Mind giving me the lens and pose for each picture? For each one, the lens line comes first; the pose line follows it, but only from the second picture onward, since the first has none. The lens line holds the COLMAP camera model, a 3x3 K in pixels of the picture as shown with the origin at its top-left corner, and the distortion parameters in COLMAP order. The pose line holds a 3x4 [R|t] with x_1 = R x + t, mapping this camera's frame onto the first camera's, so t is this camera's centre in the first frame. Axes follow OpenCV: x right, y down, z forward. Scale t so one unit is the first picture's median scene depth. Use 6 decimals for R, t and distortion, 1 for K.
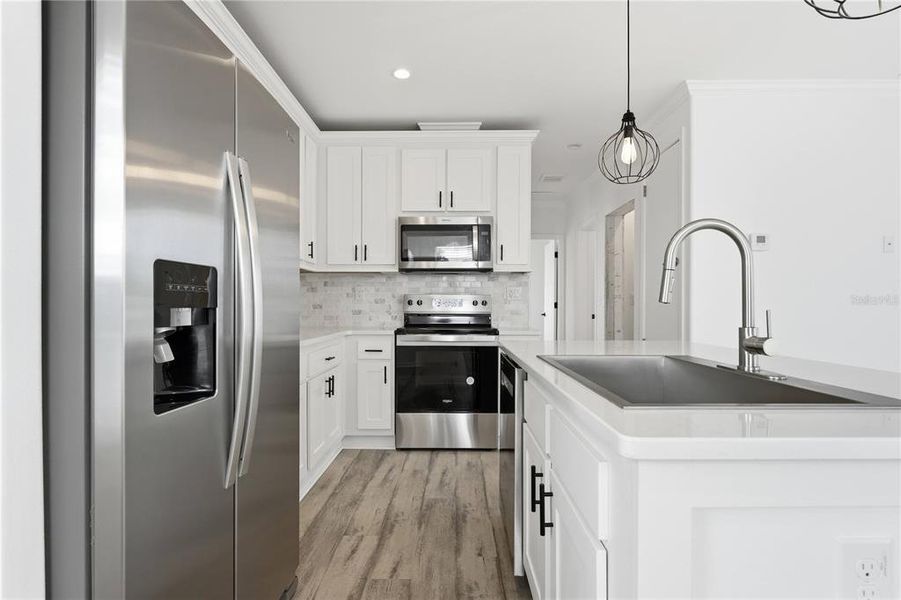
lens RADIAL K [[457.6, 0, 454.8], [0, 457.6, 308.8], [0, 0, 1]] dist [0.000231, 0.000025]
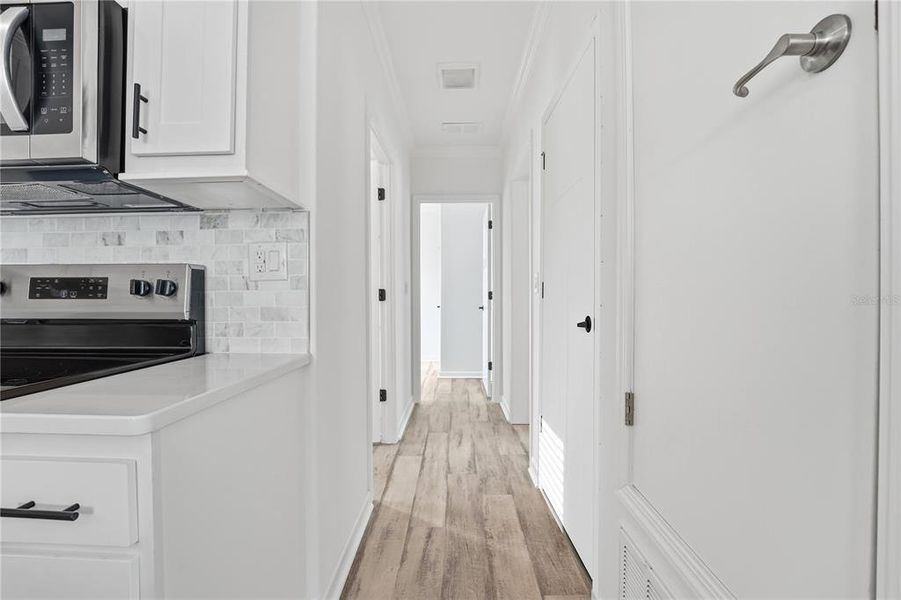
lens RADIAL K [[369.9, 0, 445.3], [0, 369.9, 298.6], [0, 0, 1]] dist [-0.022696, 0.000267]
pose [[0.999691, -0.006319, -0.024046, 0.292789], [0.006211, 0.999970, -0.004572, -0.001900], [0.024074, 0.004421, 0.999700, 0.752768]]
